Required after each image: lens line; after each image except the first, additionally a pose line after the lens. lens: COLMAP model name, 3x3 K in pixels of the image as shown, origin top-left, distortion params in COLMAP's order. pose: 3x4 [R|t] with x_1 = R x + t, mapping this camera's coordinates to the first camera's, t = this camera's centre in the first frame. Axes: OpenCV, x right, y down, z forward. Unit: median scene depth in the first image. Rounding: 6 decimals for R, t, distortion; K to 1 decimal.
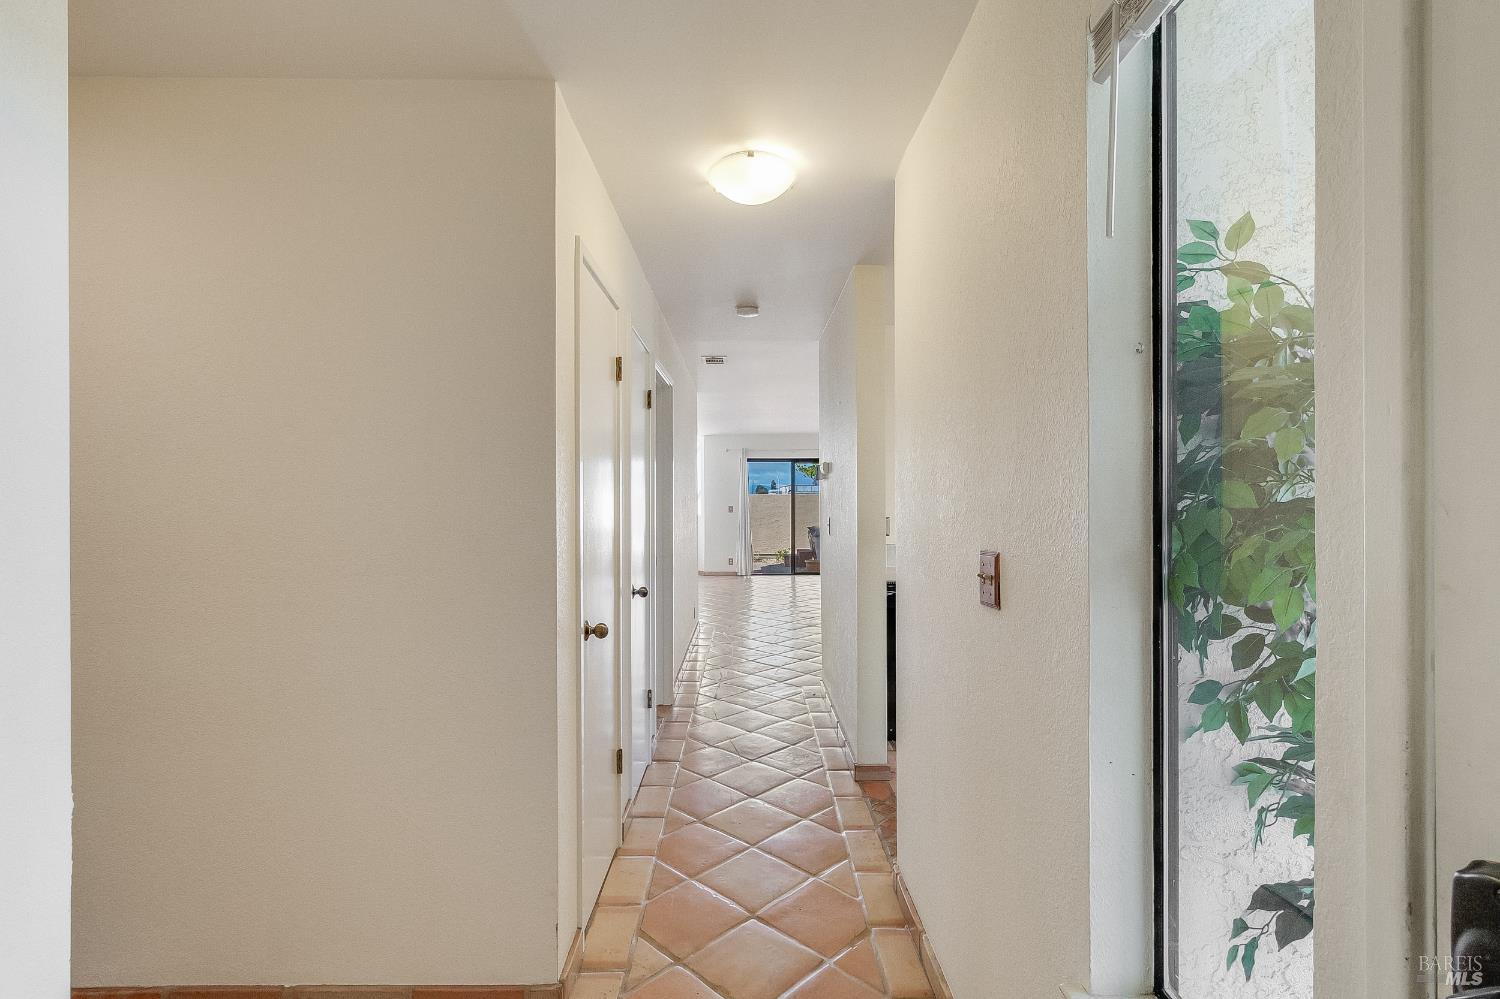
lens RADIAL K [[697.6, 0, 758.9], [0, 697.6, 502.5], [0, 0, 1]] dist [0.003034, 0.000655]
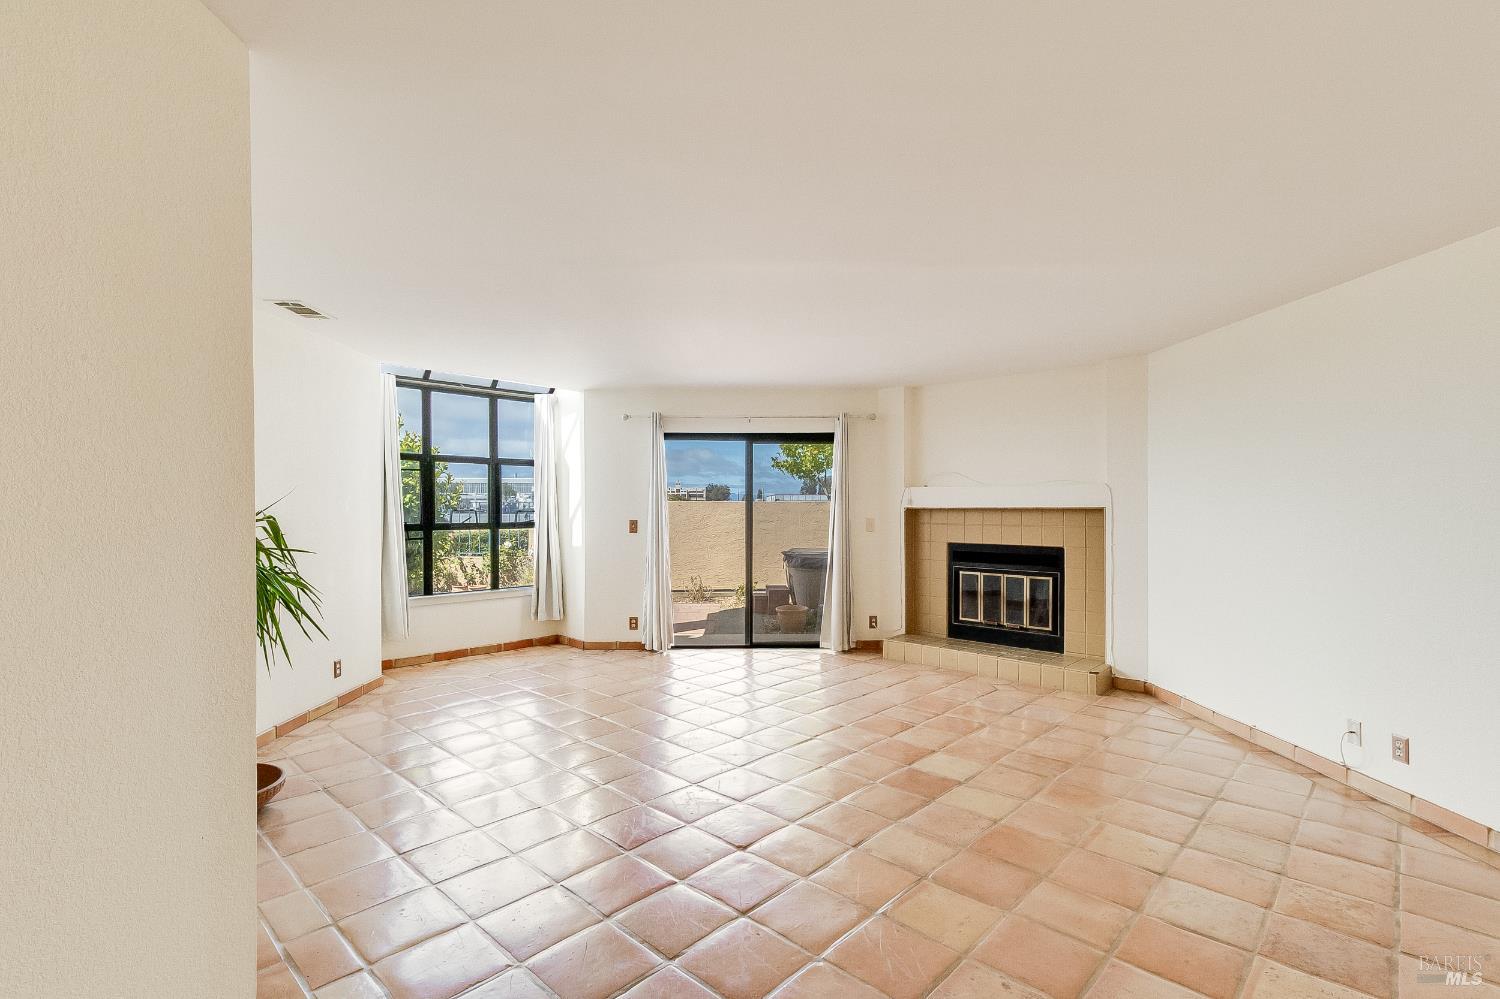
lens RADIAL K [[697.6, 0, 759.9], [0, 697.6, 514.5], [0, 0, 1]] dist [0.003034, 0.000655]
pose [[0.999776, 0.001808, 0.021066, 0.081054], [-0.001893, 0.999990, 0.003991, -0.003885], [-0.021059, -0.004030, 0.999770, 0.792934]]
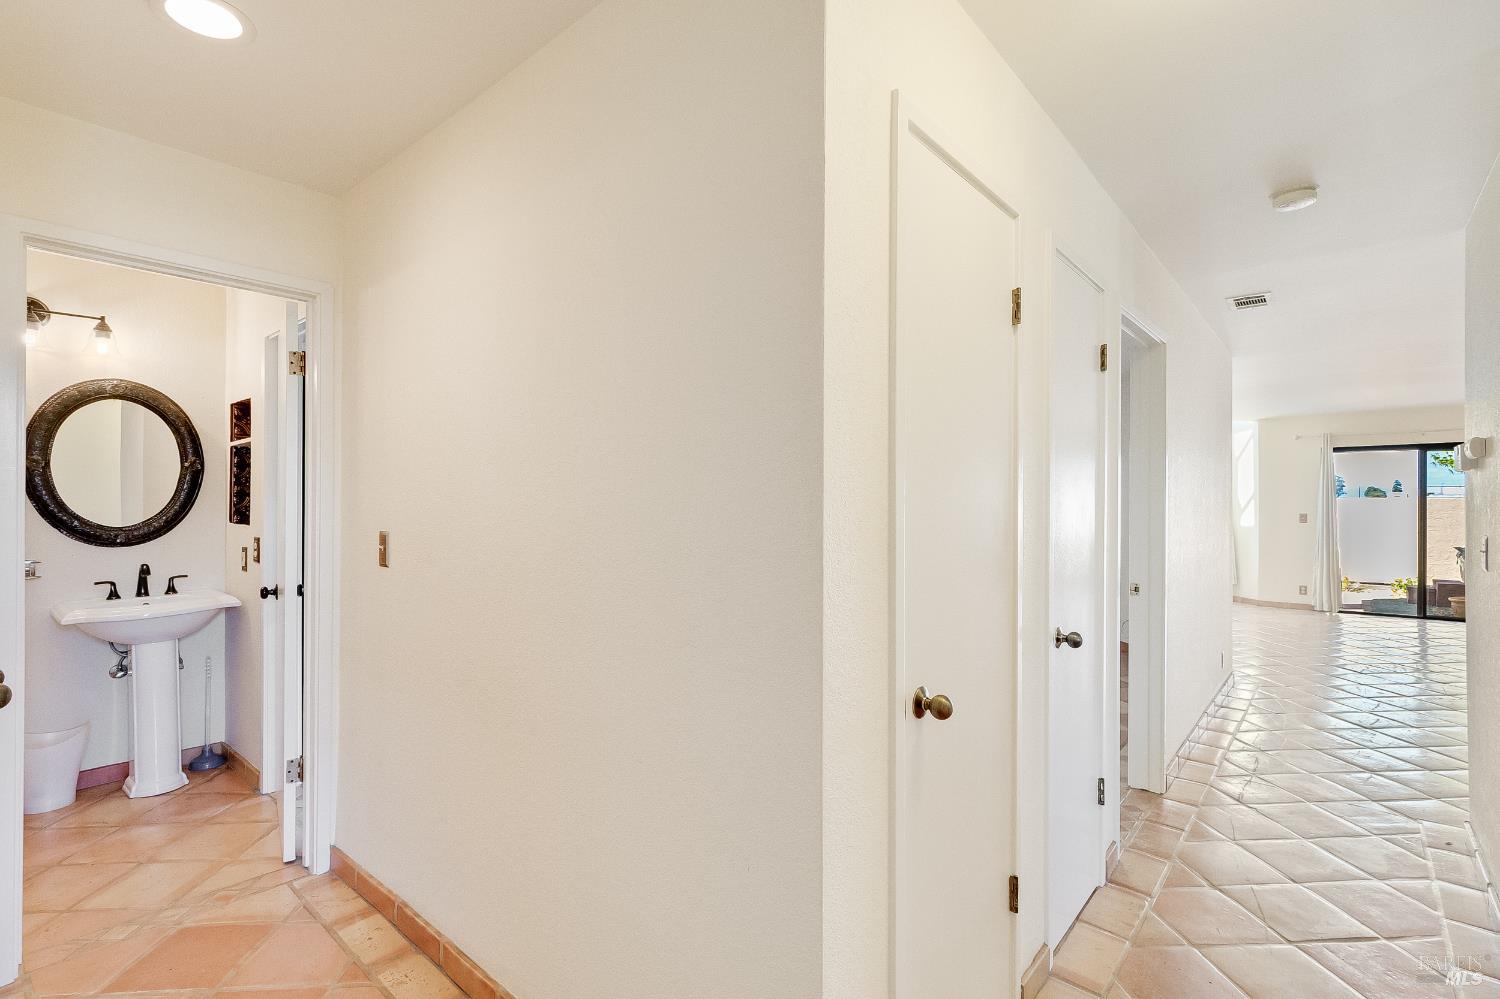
lens RADIAL K [[697.6, 0, 756.9], [0, 697.6, 502.6], [0, 0, 1]] dist [0.003034, 0.000655]
pose [[0.751728, 0.005056, -0.659454, 0.020942], [-0.008881, 0.999958, -0.002457, 0.000315], [0.659414, 0.007703, 0.751741, 0.129767]]
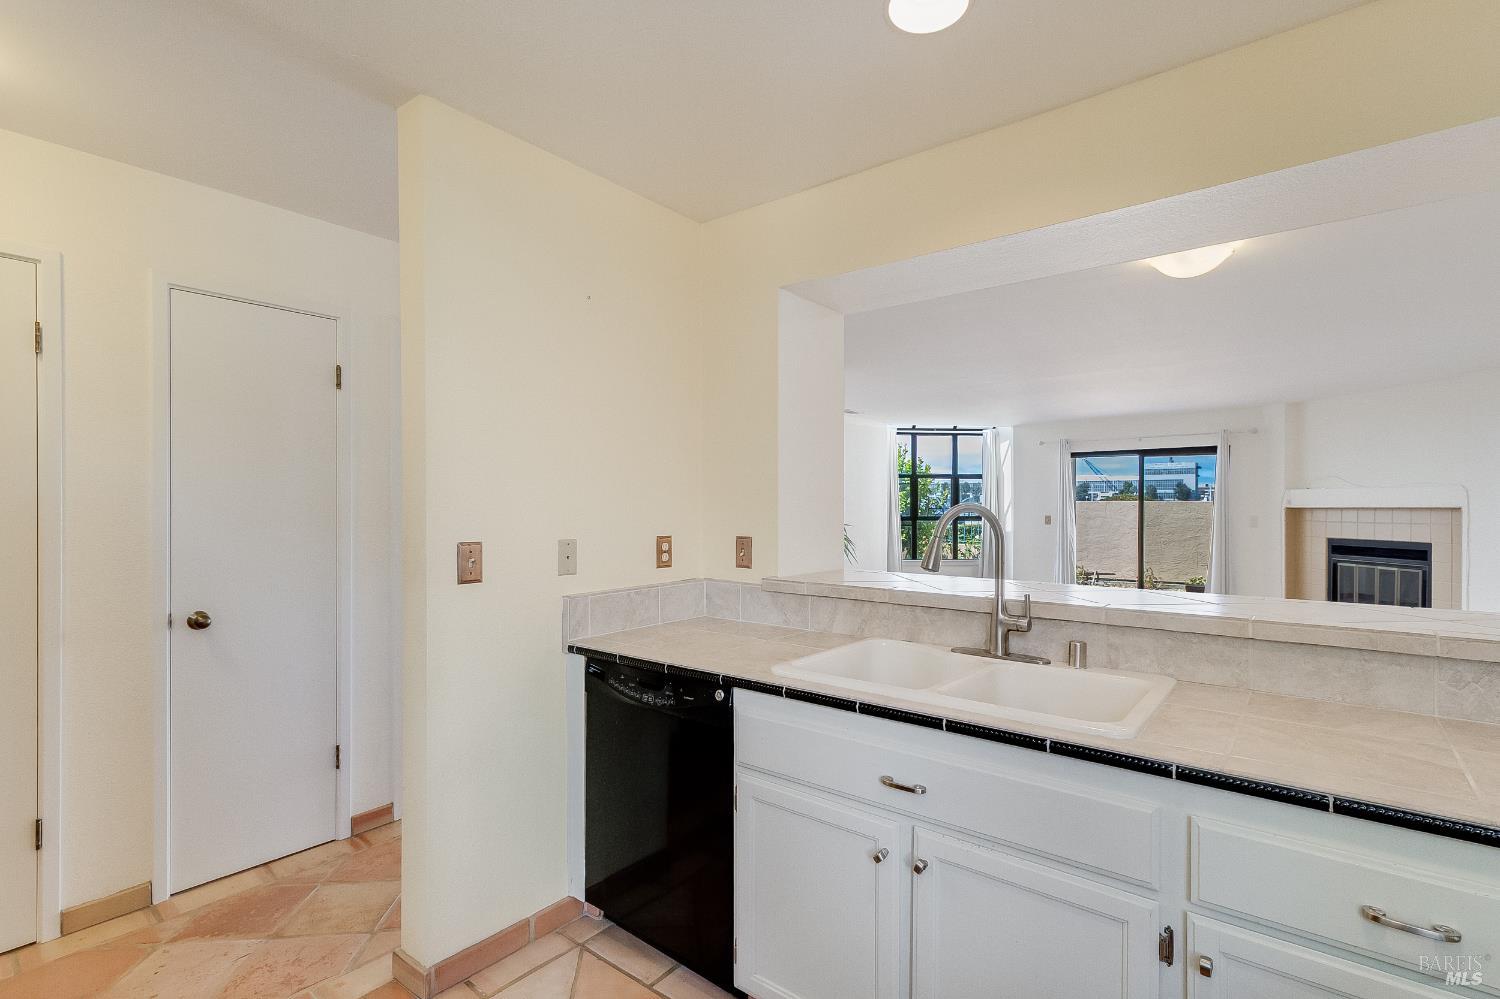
lens RADIAL K [[697.6, 0, 753.0], [0, 697.6, 509.7], [0, 0, 1]] dist [0.003034, 0.000655]
pose [[0.765522, 0.006426, -0.643377, 0.358051], [-0.007099, 0.999974, 0.001541, -0.000797], [0.643370, 0.003387, 0.765548, 0.354517]]
